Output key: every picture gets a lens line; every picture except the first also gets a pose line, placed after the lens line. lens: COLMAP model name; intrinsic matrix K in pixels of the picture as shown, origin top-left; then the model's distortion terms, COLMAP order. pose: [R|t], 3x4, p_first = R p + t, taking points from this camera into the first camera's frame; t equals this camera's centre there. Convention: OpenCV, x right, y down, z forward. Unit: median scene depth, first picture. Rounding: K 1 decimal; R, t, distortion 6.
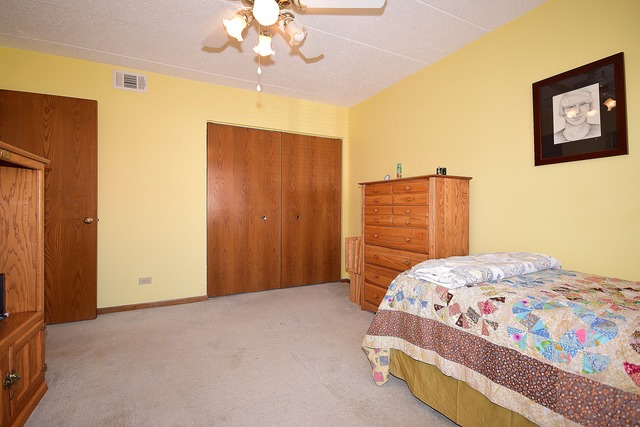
lens RADIAL K [[306.2, 0, 317.2], [0, 306.2, 209.3], [0, 0, 1]] dist [0.003399, 0.000107]
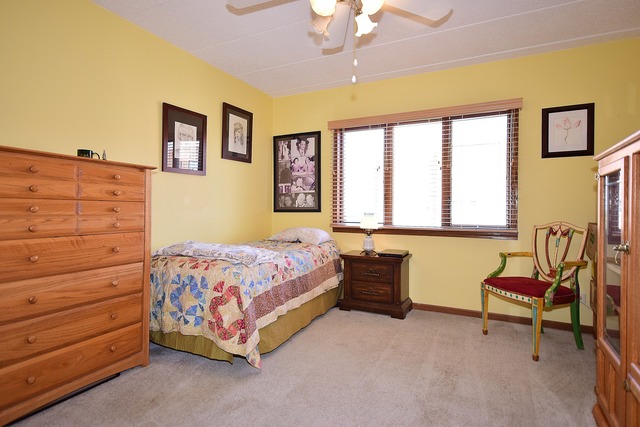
lens RADIAL K [[334.0, 0, 322.9], [0, 334.0, 208.4], [0, 0, 1]] dist [0.002051, 0.000470]
pose [[-0.607222, -0.006453, 0.794506, -0.786990], [-0.011714, 0.999931, -0.000832, -0.001550], [-0.794446, -0.009812, -0.607255, 1.410832]]
